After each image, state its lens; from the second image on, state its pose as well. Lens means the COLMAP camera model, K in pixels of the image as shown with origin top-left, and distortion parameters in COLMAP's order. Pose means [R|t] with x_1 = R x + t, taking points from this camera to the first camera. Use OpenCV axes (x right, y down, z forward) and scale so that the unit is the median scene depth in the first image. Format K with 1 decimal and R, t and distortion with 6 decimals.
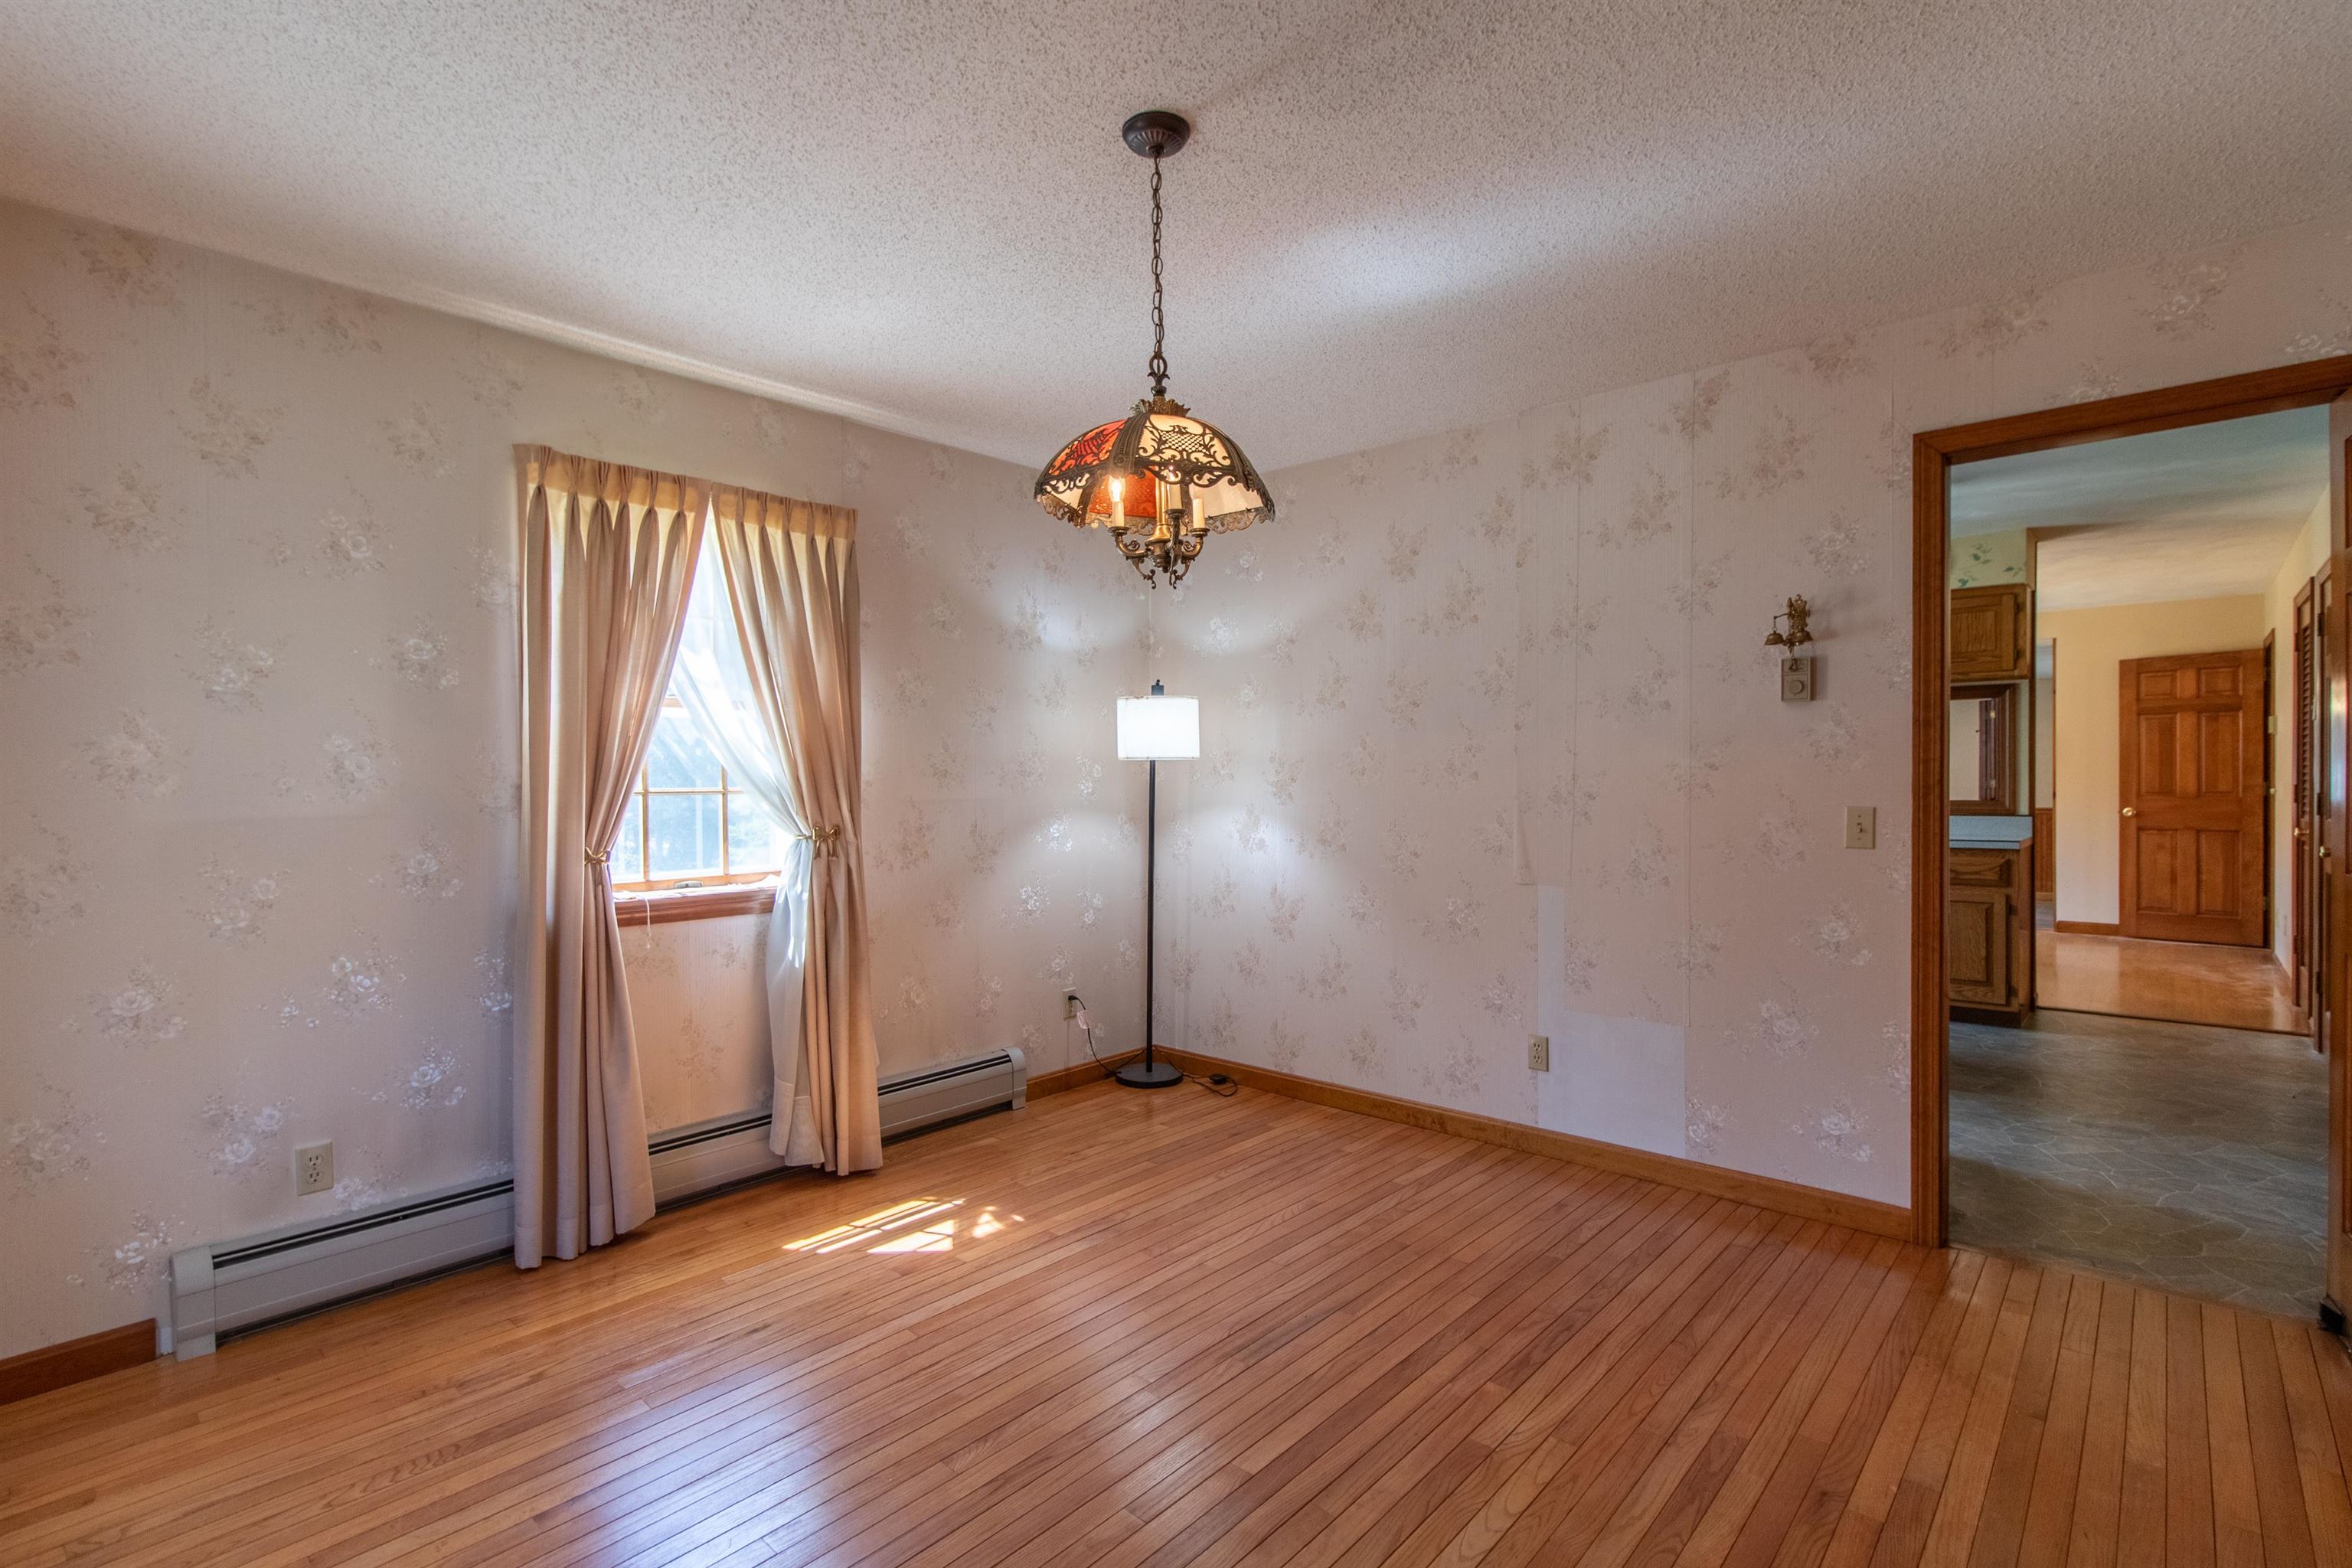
lens RADIAL K [[1135.5, 0, 1197.1], [0, 1135.5, 804.7], [0, 0, 1]] dist [0.002173, 0.001223]
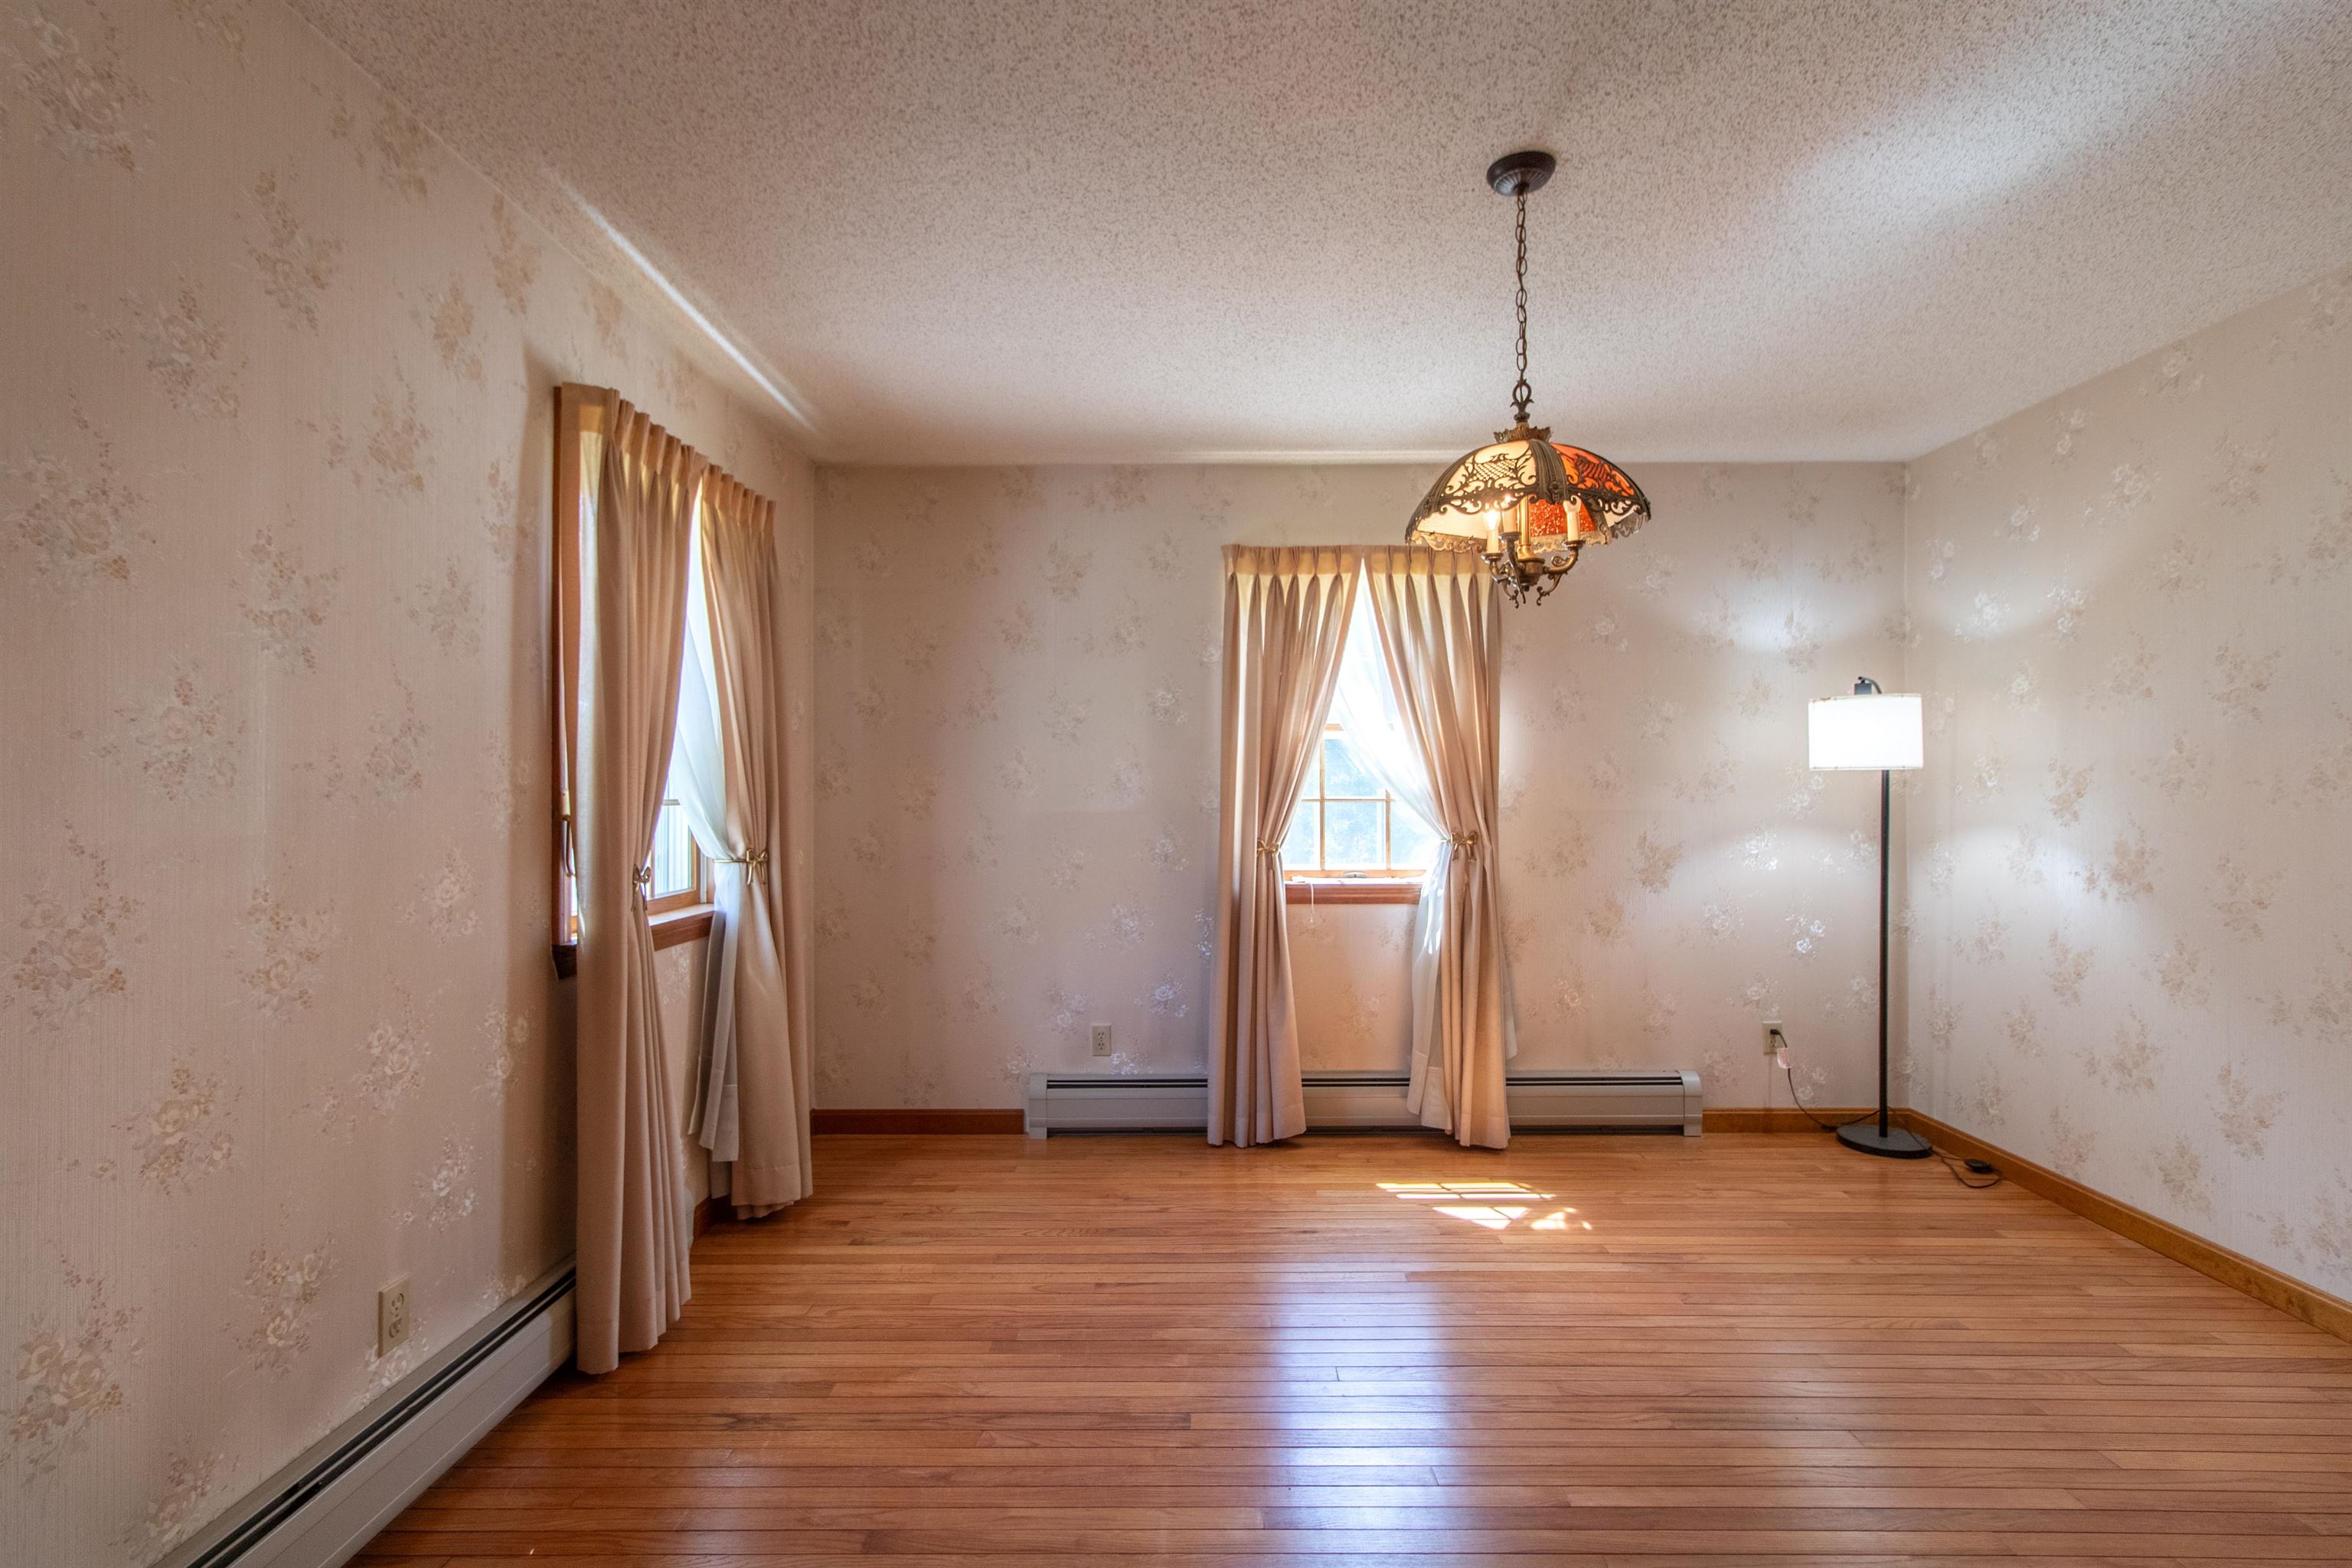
lens RADIAL K [[1123.5, 0, 1174.3], [0, 1123.5, 797.5], [0, 0, 1]] dist [0.002380, 0.001423]
pose [[0.649645, 0.011381, -0.760152, 0.365752], [-0.022468, 0.999739, -0.004234, -0.003931], [0.759905, 0.019830, 0.649731, 0.066534]]
